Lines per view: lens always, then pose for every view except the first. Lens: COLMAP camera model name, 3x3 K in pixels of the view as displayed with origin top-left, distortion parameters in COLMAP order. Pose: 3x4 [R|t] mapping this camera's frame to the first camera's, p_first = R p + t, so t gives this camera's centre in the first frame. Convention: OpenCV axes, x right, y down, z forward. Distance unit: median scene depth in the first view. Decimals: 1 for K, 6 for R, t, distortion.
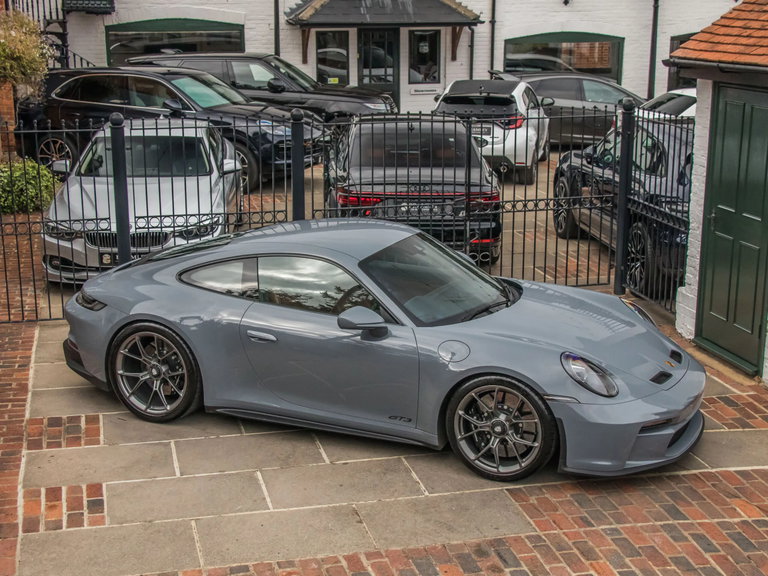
lens RADIAL K [[1211.2, 0, 381.9], [0, 1211.2, 285.4], [0, 0, 1]] dist [0.068755, 0.000000]
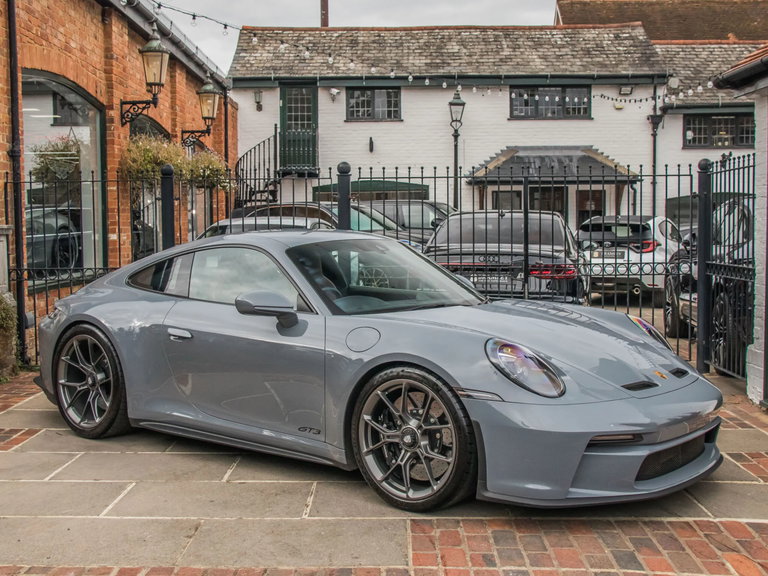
lens RADIAL K [[968.7, 0, 385.1], [0, 968.7, 278.1], [0, 0, 1]] dist [-0.041072, 0.000000]
pose [[0.968889, 0.007036, -0.247397, 0.227611], [-0.053551, 0.981877, -0.181798, 0.128296], [0.241634, 0.189391, 0.951706, 0.394175]]
